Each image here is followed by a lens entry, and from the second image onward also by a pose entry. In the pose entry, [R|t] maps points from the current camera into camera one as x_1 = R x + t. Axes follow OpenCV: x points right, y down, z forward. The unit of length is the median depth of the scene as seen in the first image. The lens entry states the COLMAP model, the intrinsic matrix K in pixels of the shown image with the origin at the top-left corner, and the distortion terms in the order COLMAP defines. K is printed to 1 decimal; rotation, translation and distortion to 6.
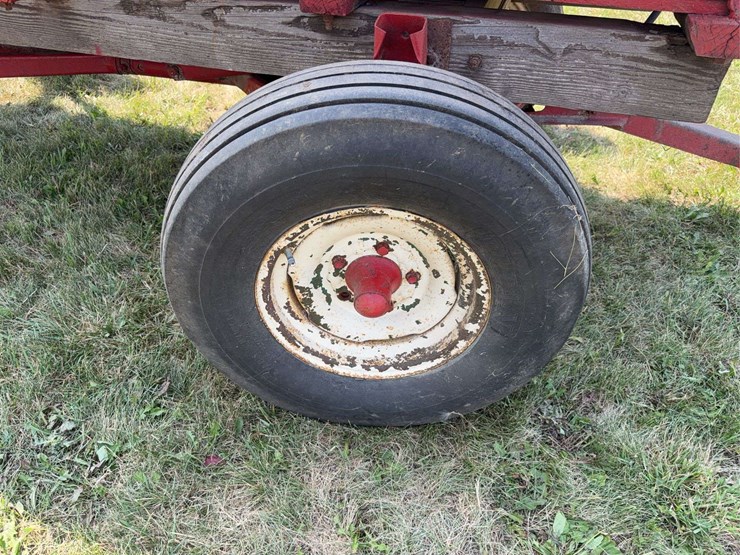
lens RADIAL K [[526.1, 0, 375.8], [0, 526.1, 272.7], [0, 0, 1]] dist [0.030479, -0.032789]
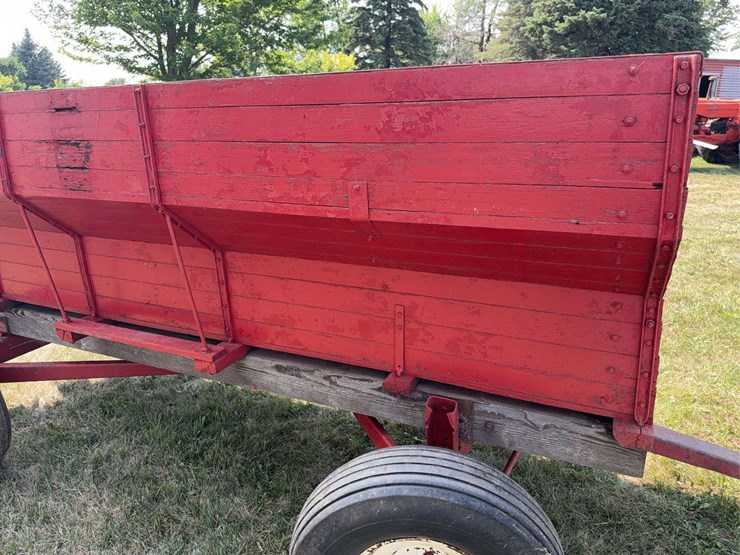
lens RADIAL K [[526.1, 0, 377.2], [0, 526.1, 279.3], [0, 0, 1]] dist [0.030479, -0.032789]
pose [[0.991788, 0.006089, -0.127745, 0.048094], [-0.049966, 0.937924, -0.343224, -0.232165], [0.117726, 0.346788, 0.930526, -0.639537]]
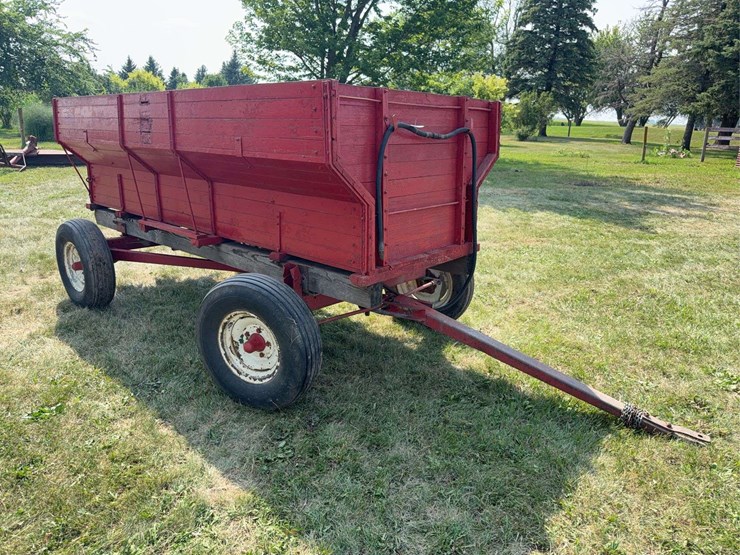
lens RADIAL K [[526.1, 0, 383.3], [0, 526.1, 280.8], [0, 0, 1]] dist [0.030479, -0.032789]
pose [[0.913715, 0.118677, -0.388639, 1.596149], [-0.258457, 0.907744, -0.330455, 0.447202], [0.313567, 0.402388, 0.860093, -1.298531]]
